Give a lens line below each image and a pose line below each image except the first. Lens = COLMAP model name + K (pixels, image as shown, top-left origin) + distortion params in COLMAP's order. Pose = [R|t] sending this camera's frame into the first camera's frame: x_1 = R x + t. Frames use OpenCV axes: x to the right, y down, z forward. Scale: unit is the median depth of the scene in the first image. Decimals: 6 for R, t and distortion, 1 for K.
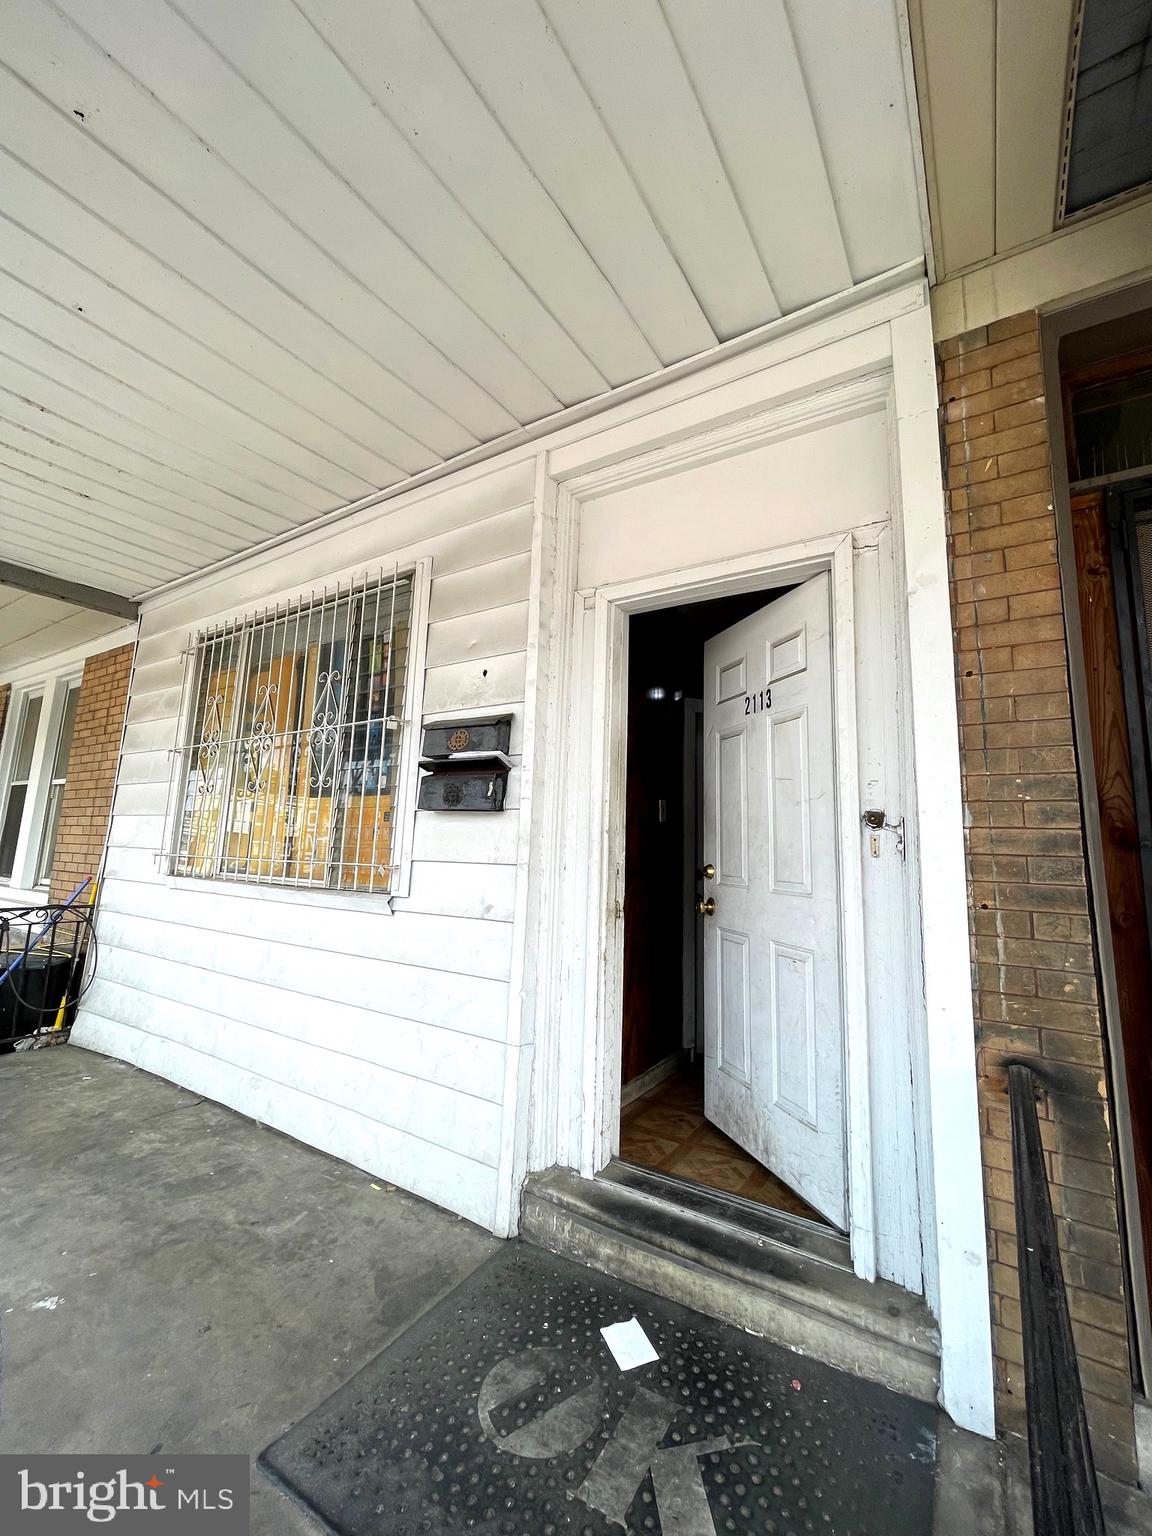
lens RADIAL K [[617.7, 0, 575.8], [0, 617.7, 756.9], [0, 0, 1]] dist [0.000157, 0.000053]
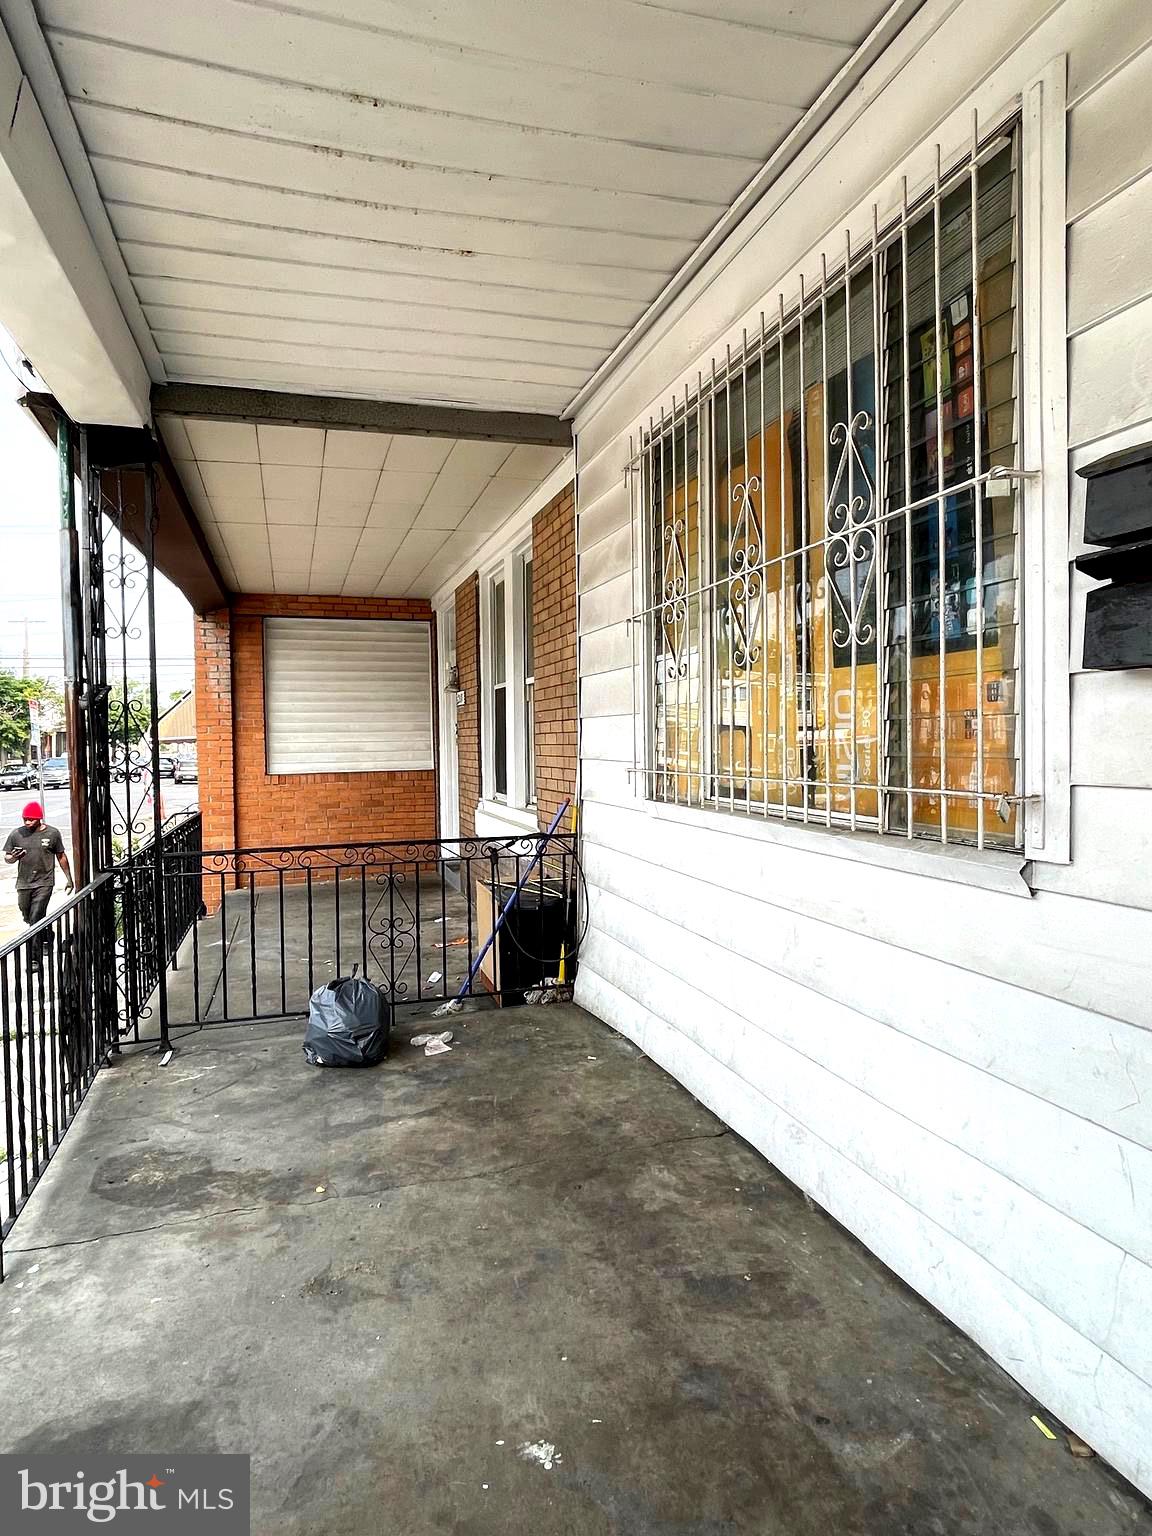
lens RADIAL K [[864.9, 0, 572.8], [0, 864.9, 762.0], [0, 0, 1]] dist [0.003260, -0.019492]
pose [[0.770533, -0.026652, -0.636843, -0.128192], [0.136557, 0.982829, 0.124094, 0.021730], [0.622600, -0.182584, 0.760942, 0.265562]]
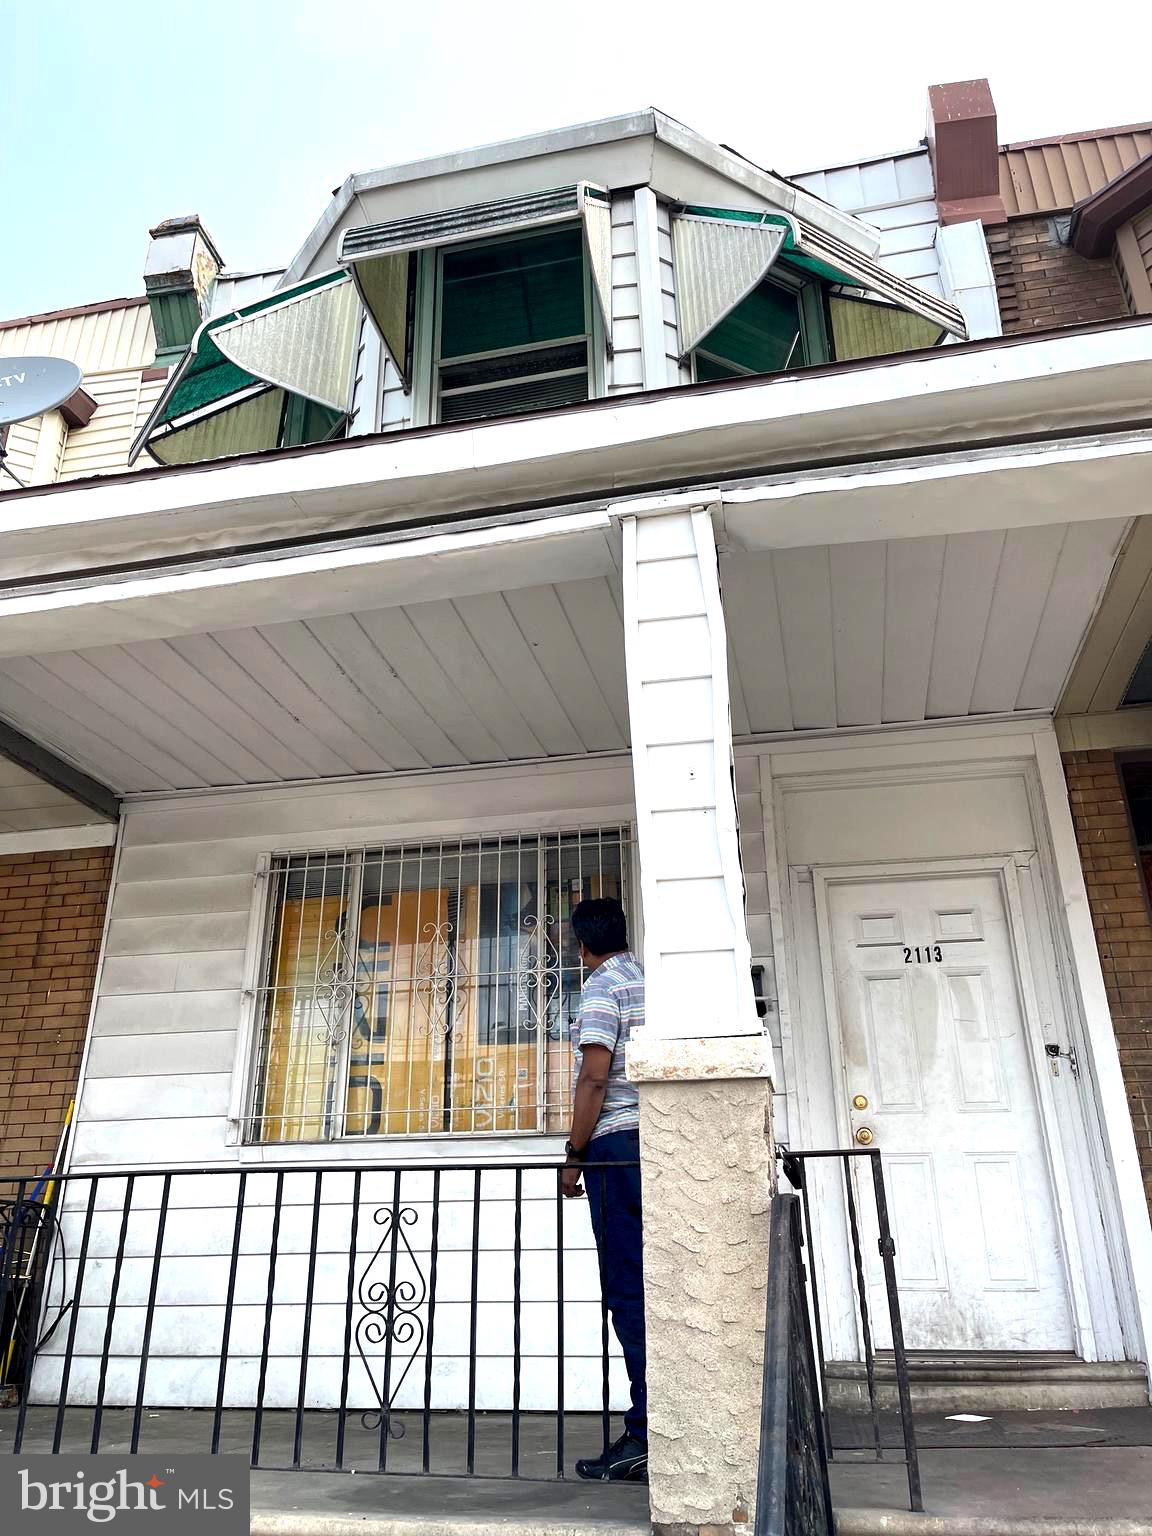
lens RADIAL K [[1149.2, 0, 553.5], [0, 1149.2, 769.1], [0, 0, 1]] dist [0.063633, -0.068478]
pose [[0.934418, 0.106510, 0.339879, -1.057300], [-0.018548, 0.967498, -0.252197, 0.109808], [-0.355694, 0.229354, 0.906023, -0.806448]]
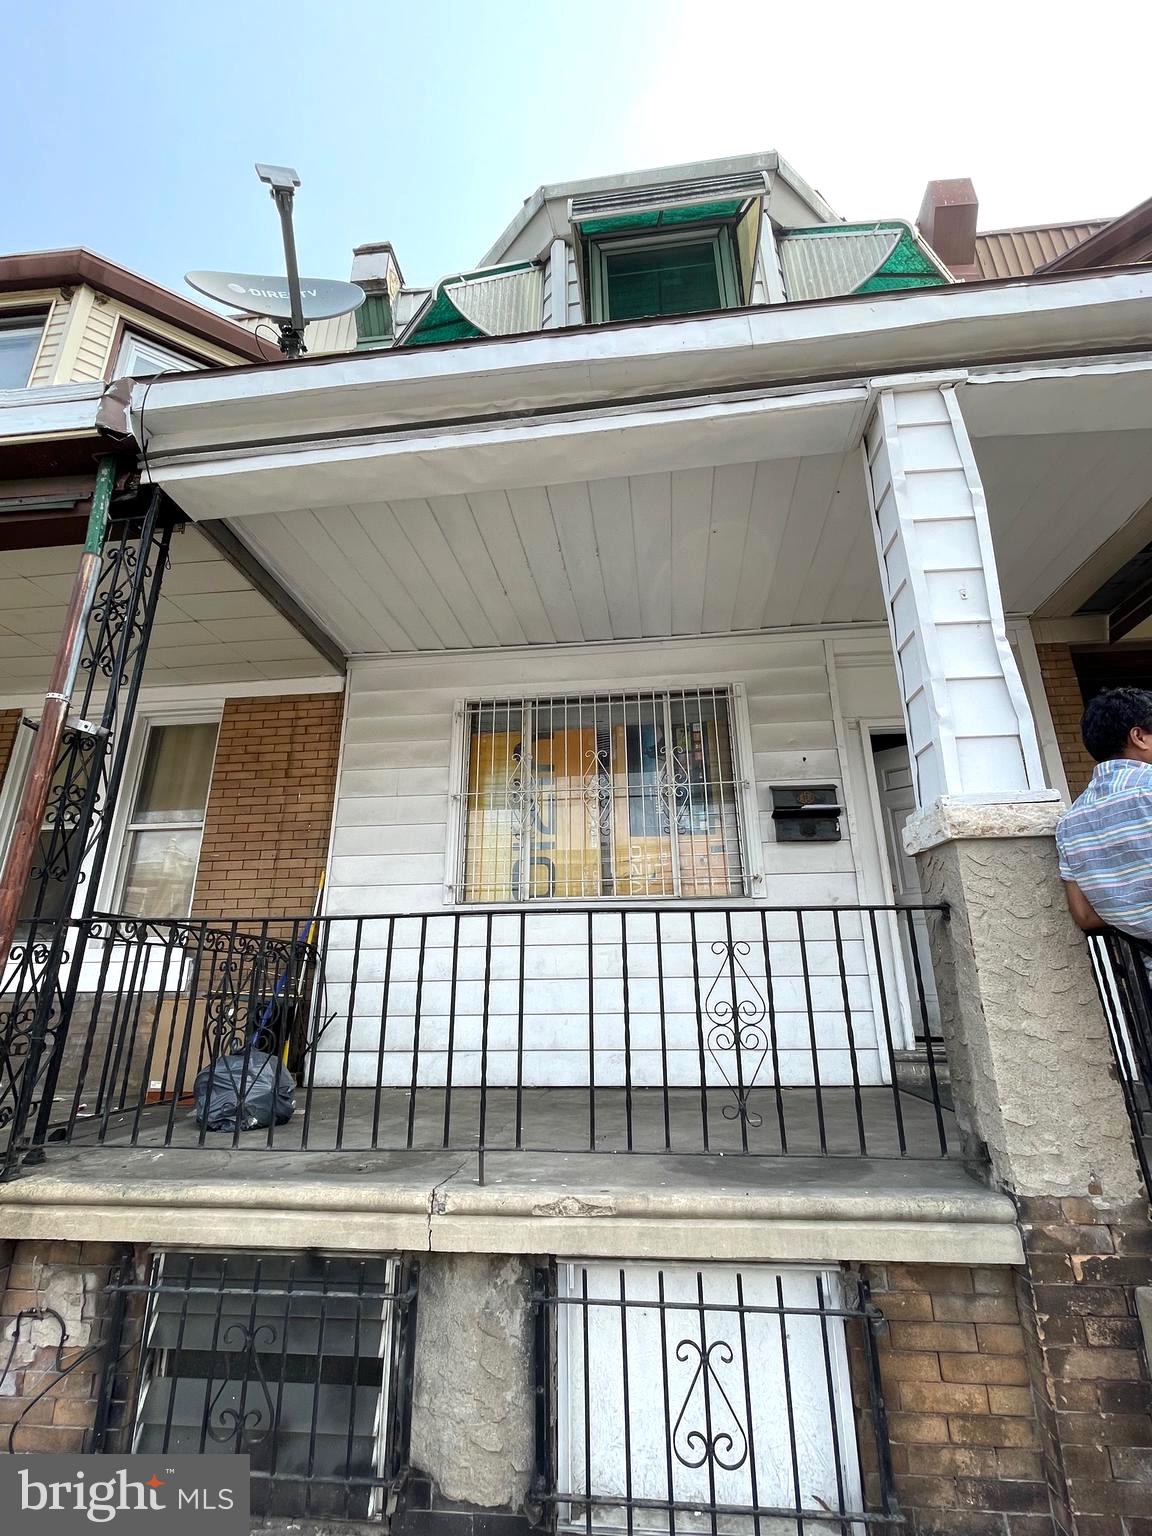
lens RADIAL K [[688.0, 0, 573.0], [0, 688.0, 757.6], [0, 0, 1]] dist [-0.002749, -0.000324]
pose [[0.894121, 0.105982, 0.435104, -1.298788], [-0.030654, 0.983798, -0.176639, 0.176213], [-0.446776, 0.144599, 0.882883, -0.301761]]
